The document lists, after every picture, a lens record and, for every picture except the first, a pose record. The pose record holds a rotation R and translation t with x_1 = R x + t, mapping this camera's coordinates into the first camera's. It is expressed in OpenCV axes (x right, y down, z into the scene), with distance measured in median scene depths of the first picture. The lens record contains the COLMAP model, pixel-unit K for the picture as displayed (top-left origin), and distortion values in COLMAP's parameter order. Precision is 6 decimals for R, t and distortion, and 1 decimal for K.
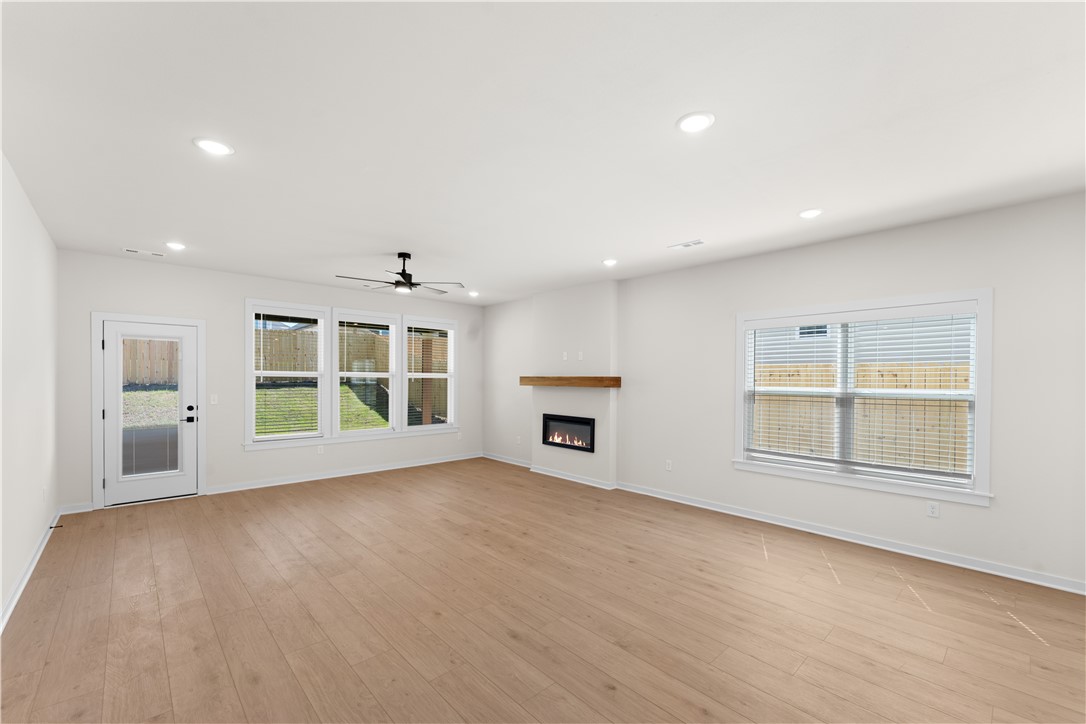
lens RADIAL K [[447.1, 0, 542.9], [0, 447.1, 383.1], [0, 0, 1]] dist [-0.000513, -0.000156]
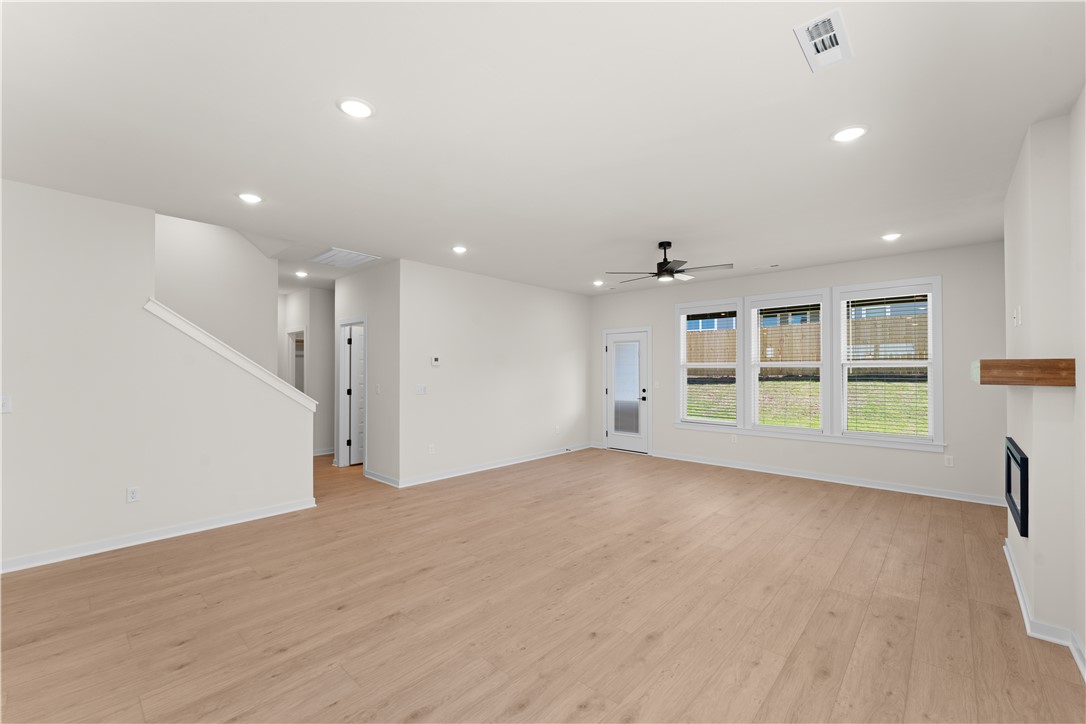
lens RADIAL K [[445.8, 0, 539.8], [0, 445.8, 363.5], [0, 0, 1]] dist [0.000301, -0.000080]
pose [[0.079169, -0.019199, -0.996676, 0.574415], [-0.008375, 0.999766, -0.019924, 0.001728], [0.996826, 0.009924, 0.078990, 0.566296]]
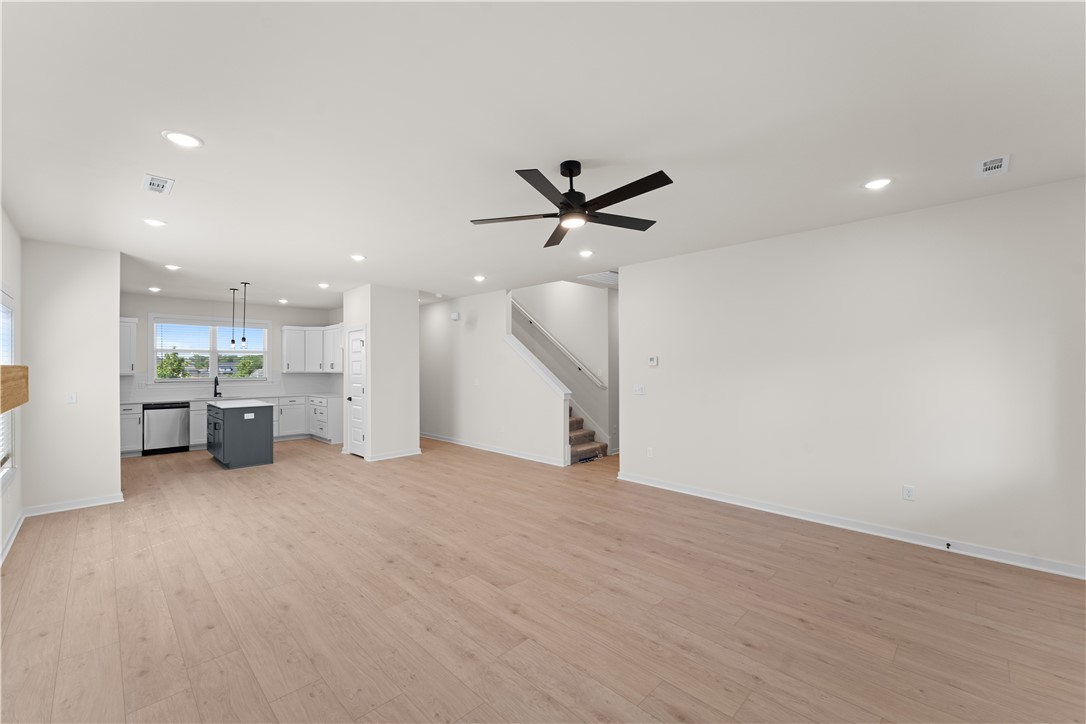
lens RADIAL K [[441.8, 0, 539.9], [0, 441.8, 365.0], [0, 0, 1]] dist [0.001688, -0.000309]
pose [[-0.999340, -0.003313, -0.036187, -0.217403], [-0.003504, 0.999980, 0.005209, -0.018863], [0.036169, 0.005333, -0.999331, 1.400195]]
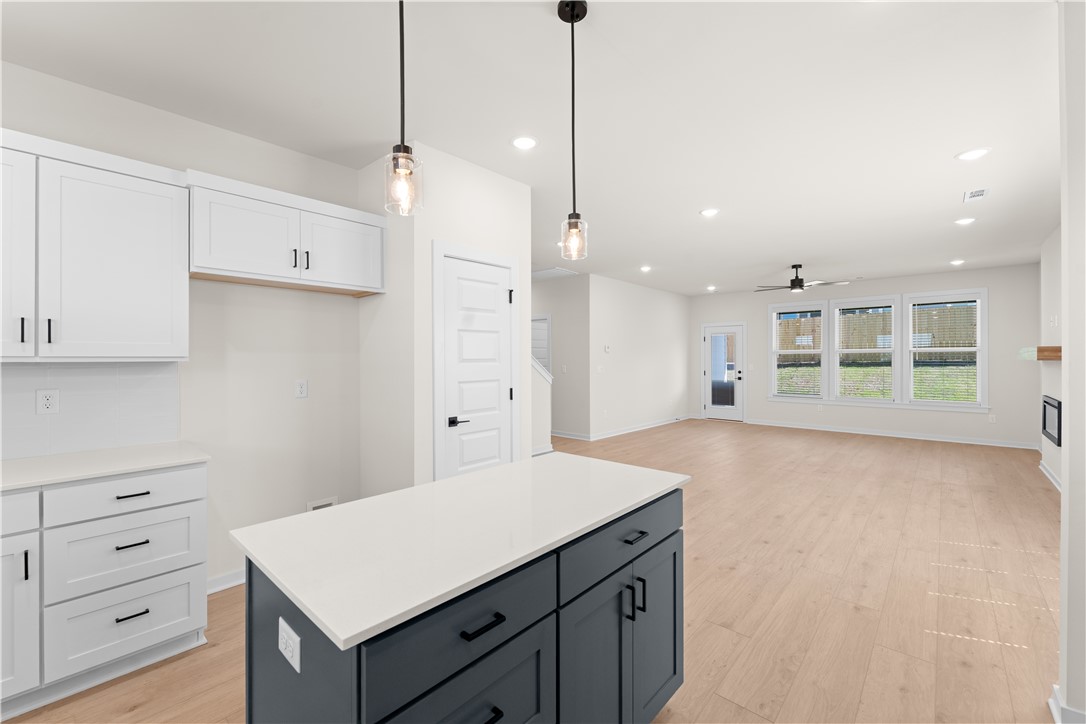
lens RADIAL K [[447.4, 0, 538.2], [0, 447.4, 356.1], [0, 0, 1]] dist [0.001165, 0.000253]
pose [[0.086695, -0.010681, -0.996178, 0.903941], [-0.006858, 0.999912, -0.011318, 0.018572], [0.996211, 0.007813, 0.086614, 0.054904]]
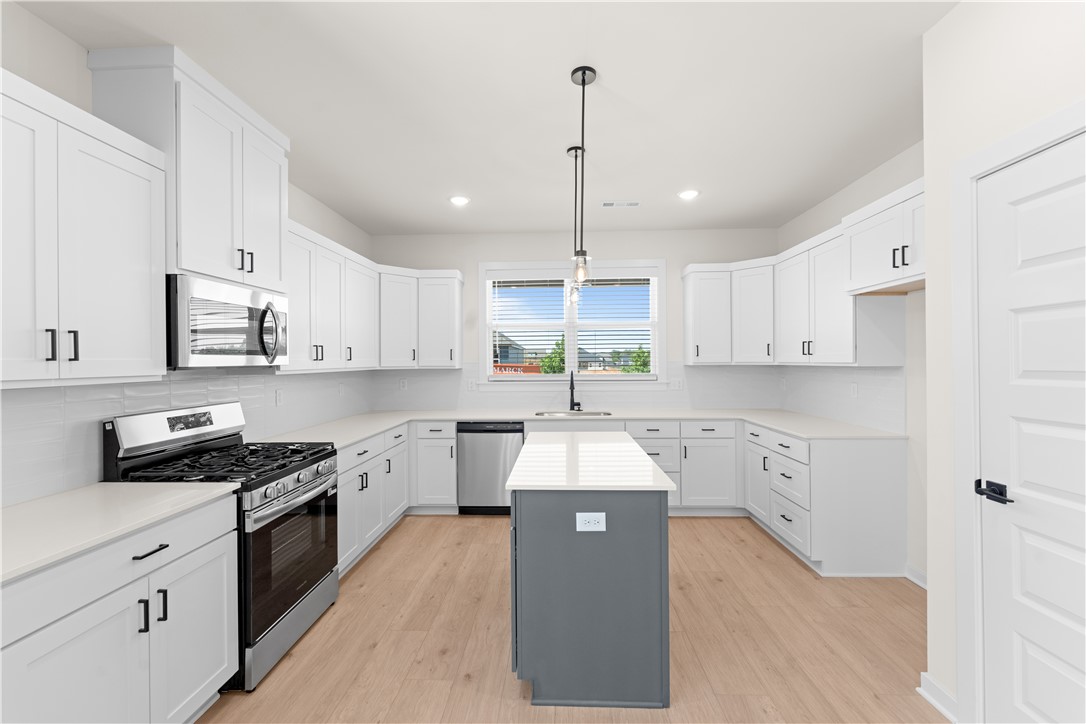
lens RADIAL K [[445.8, 0, 539.8], [0, 445.8, 363.5], [0, 0, 1]] dist [0.000301, -0.000080]
pose [[-0.703039, -0.003373, 0.711144, 0.327076], [0.011380, 0.999807, 0.015993, 0.004476], [-0.711061, 0.019337, -0.702865, 0.414085]]
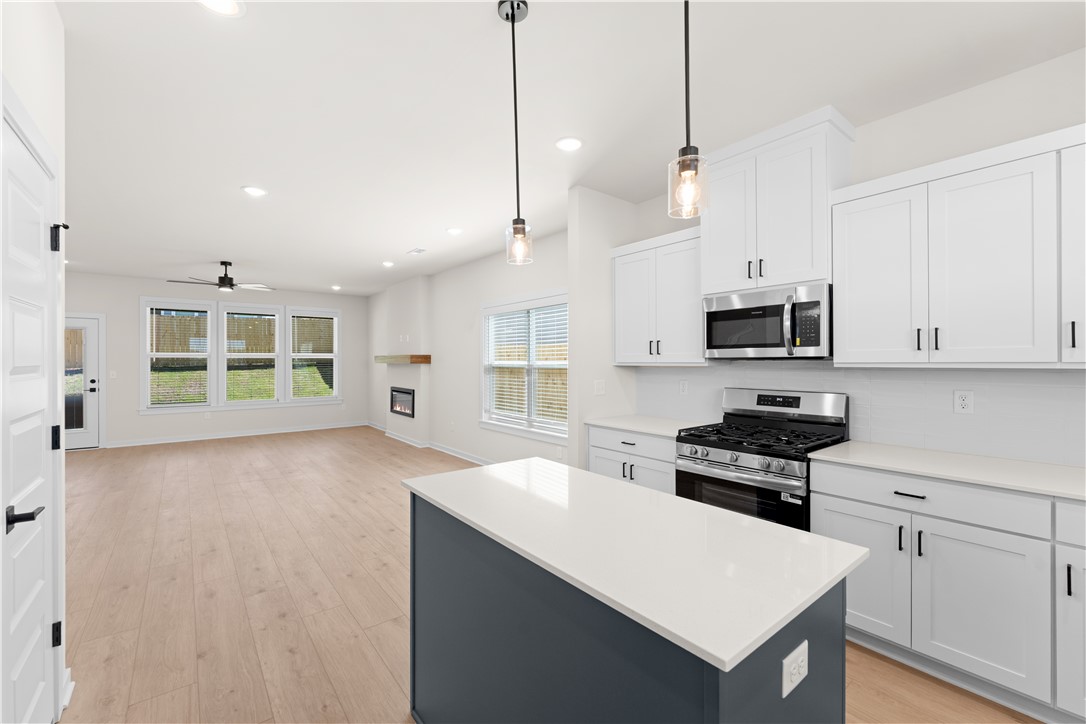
lens RADIAL K [[451.4, 0, 538.9], [0, 451.4, 362.4], [0, 0, 1]] dist [-0.000437, -0.000143]
pose [[0.996835, -0.007323, -0.079160, 0.622106], [0.006836, 0.999956, -0.006415, 0.017802], [0.079204, 0.005853, 0.996841, -0.216430]]
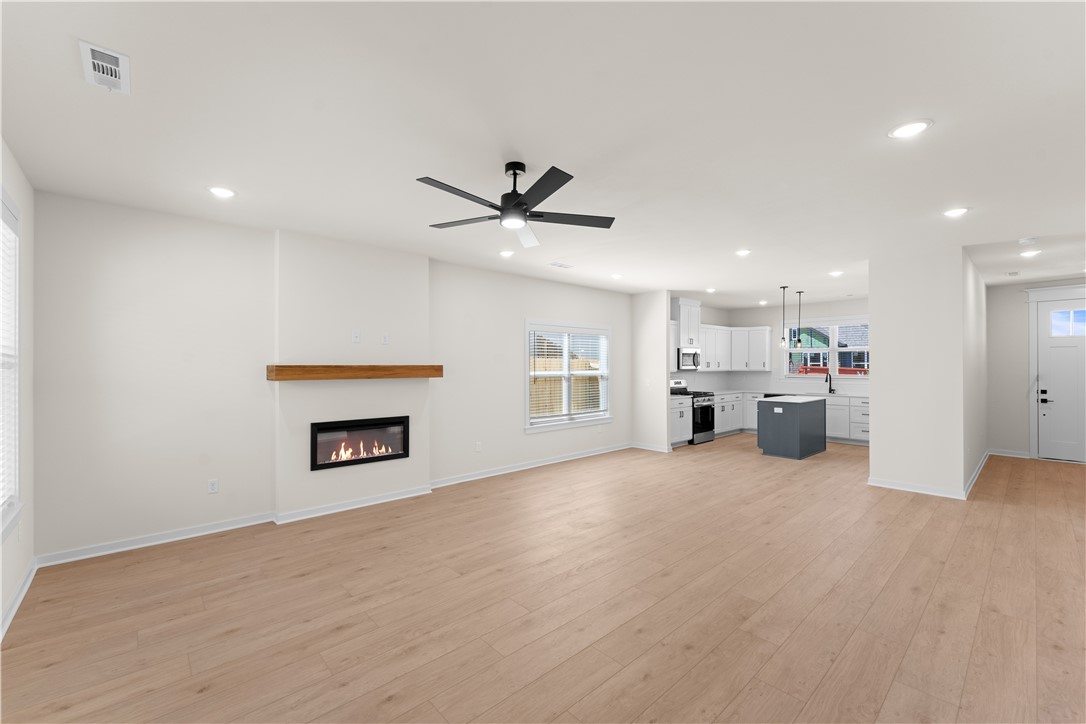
lens RADIAL K [[445.8, 0, 539.8], [0, 445.8, 363.5], [0, 0, 1]] dist [0.000301, -0.000080]
pose [[0.013657, -0.001082, 0.999906, -0.803636], [0.011502, 0.999933, 0.000924, -0.017207], [-0.999841, 0.011489, 0.013669, 0.843199]]
